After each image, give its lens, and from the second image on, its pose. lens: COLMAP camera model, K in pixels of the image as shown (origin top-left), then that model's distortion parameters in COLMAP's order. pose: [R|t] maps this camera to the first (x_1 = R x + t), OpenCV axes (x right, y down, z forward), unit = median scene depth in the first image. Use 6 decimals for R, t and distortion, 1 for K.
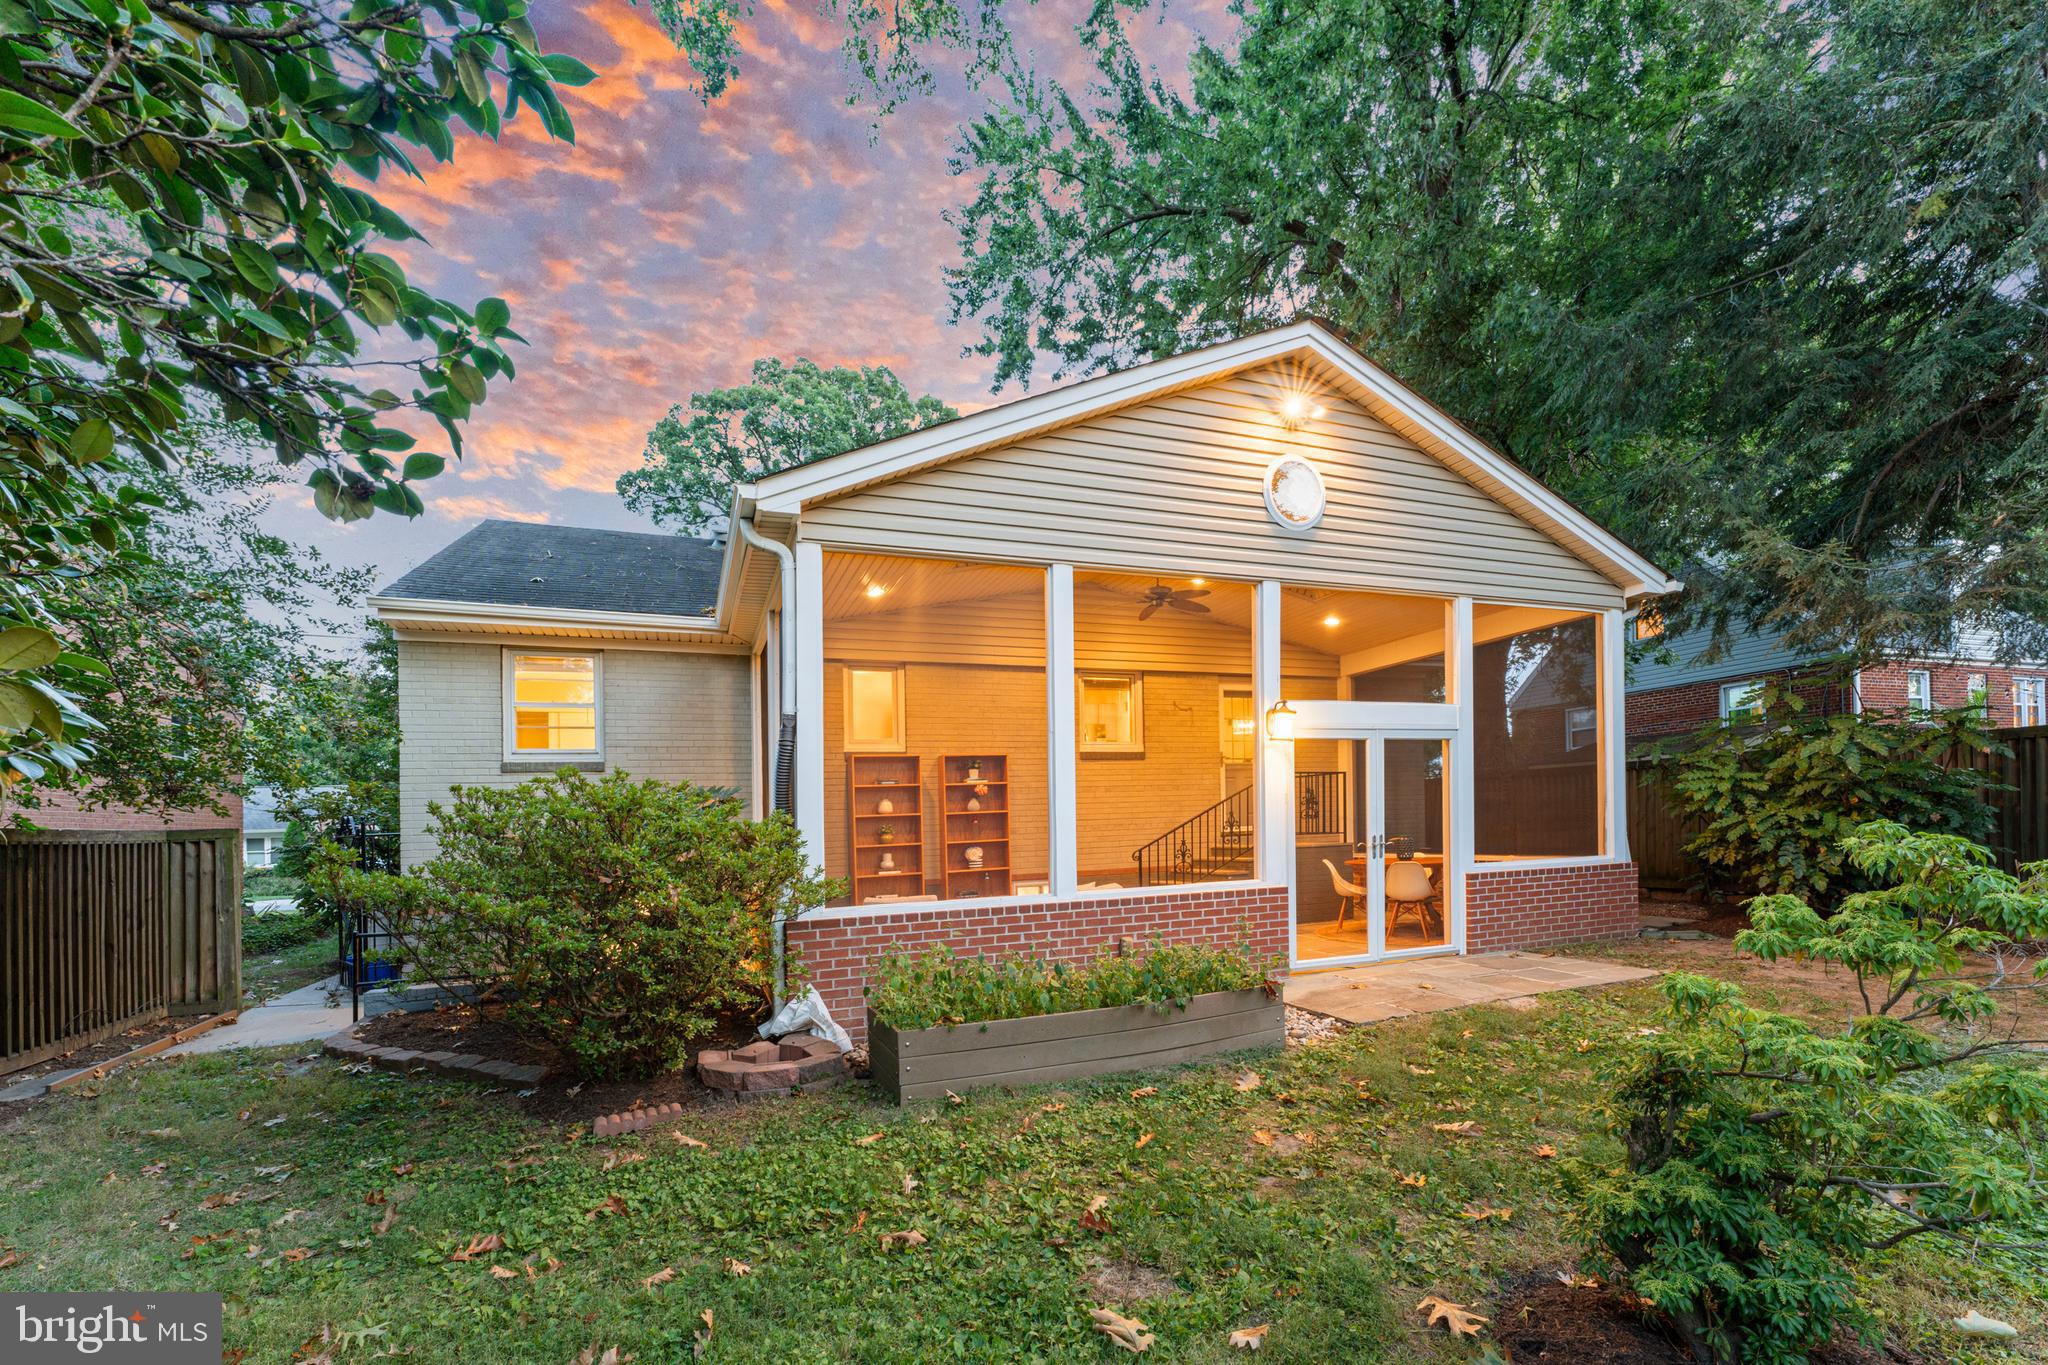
lens RADIAL K [[822.5, 0, 1023.5], [0, 822.5, 687.5], [0, 0, 1]] dist [-0.002248, -0.000030]
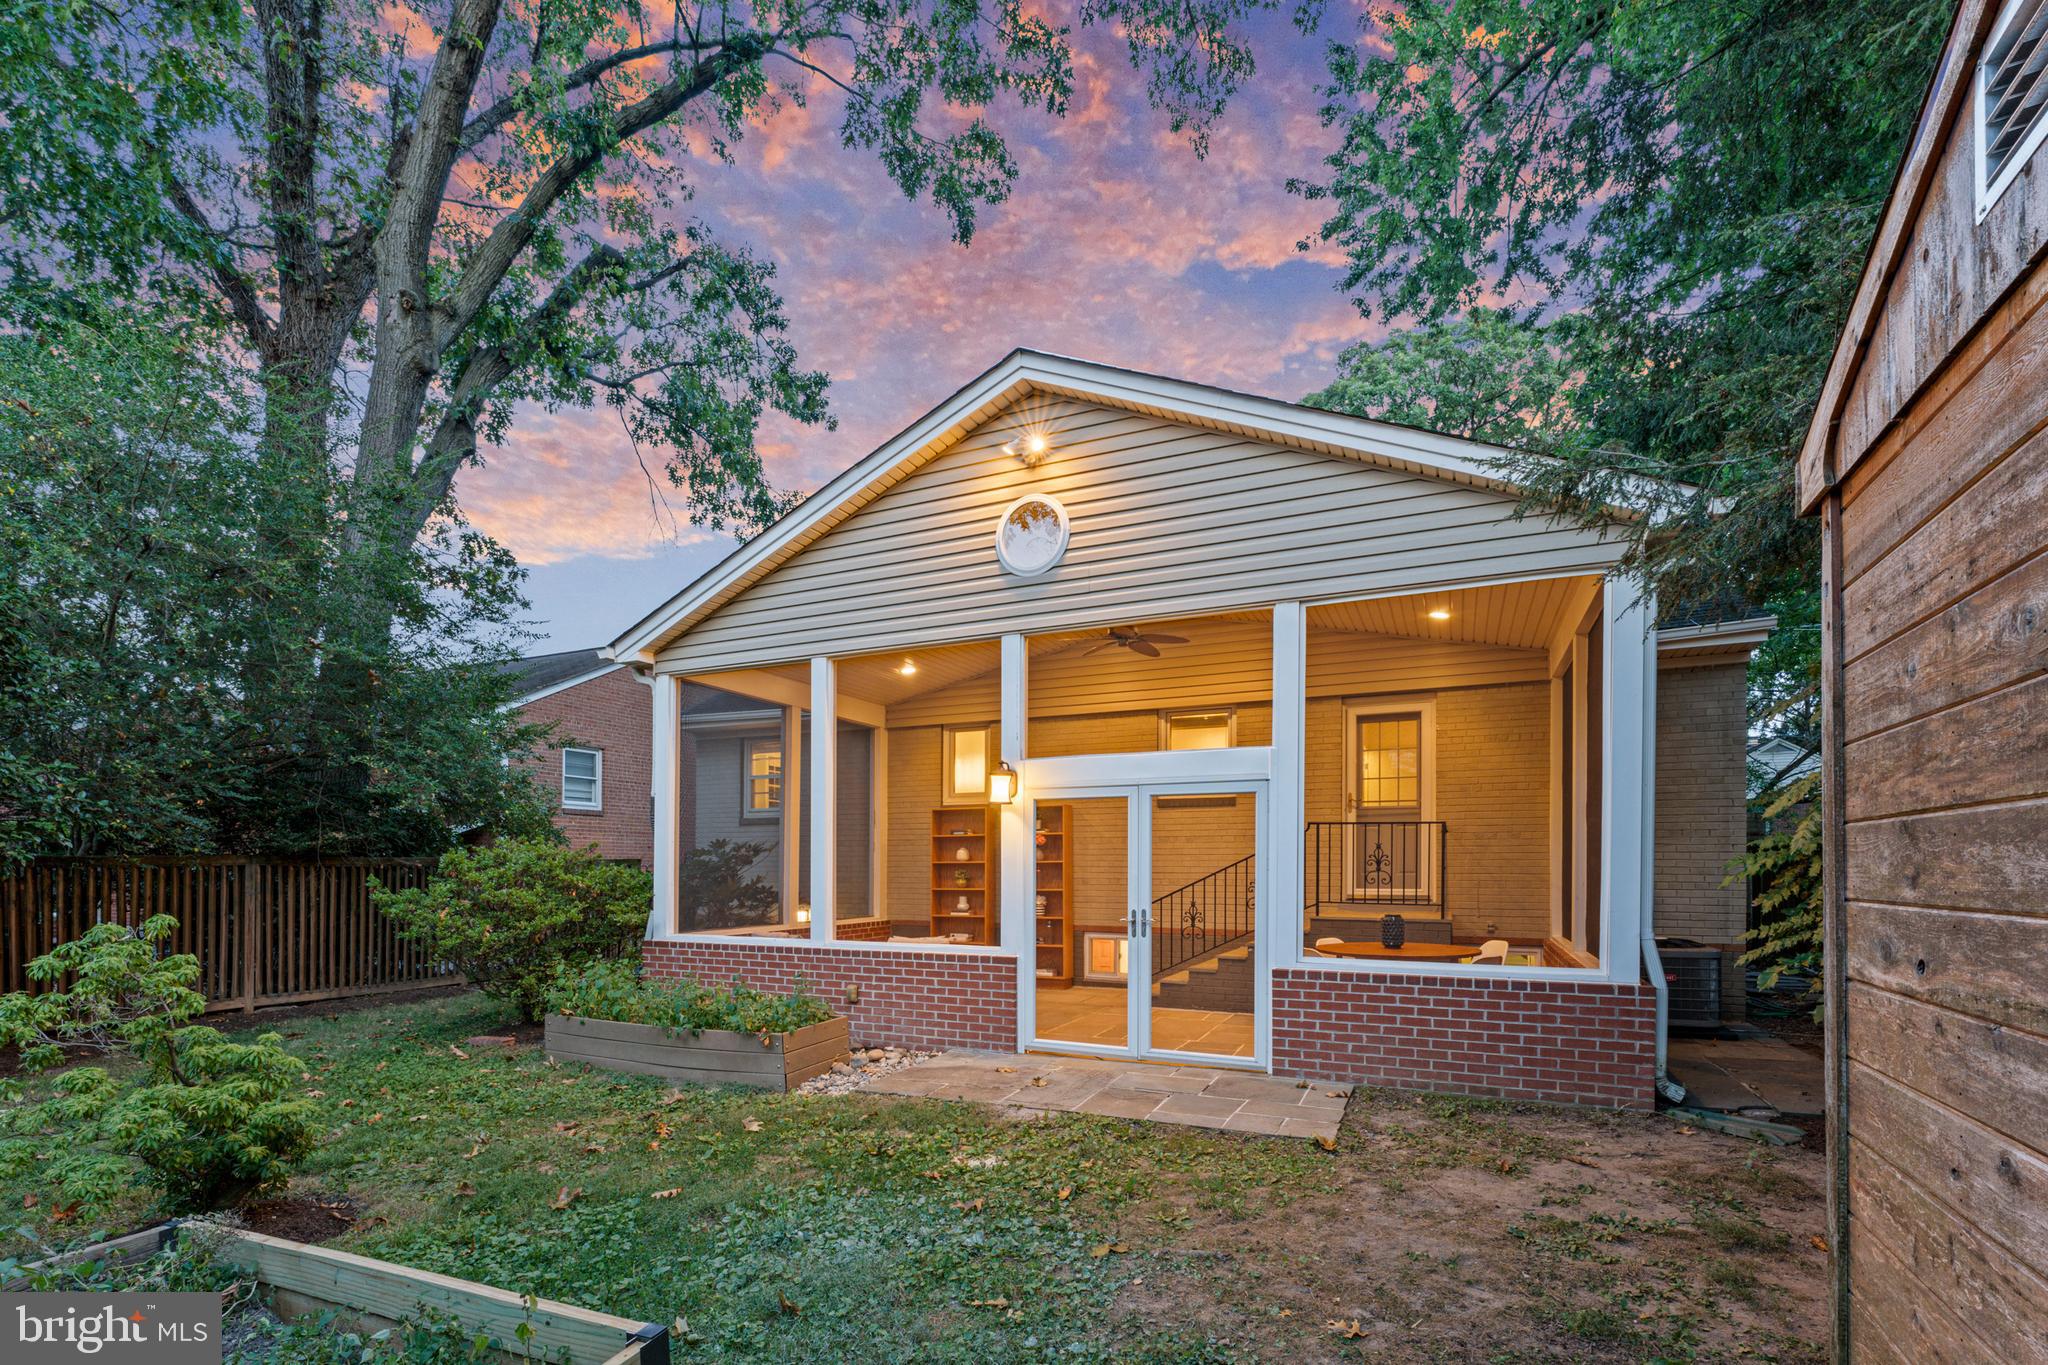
lens RADIAL K [[902.9, 0, 1023.9], [0, 902.9, 687.6], [0, 0, 1]] dist [0.002784, 0.000120]
pose [[0.712787, -0.102253, -0.693887, 1.034851], [0.091447, 0.994420, -0.052603, -0.011176], [0.695394, -0.025959, 0.718160, 0.253750]]
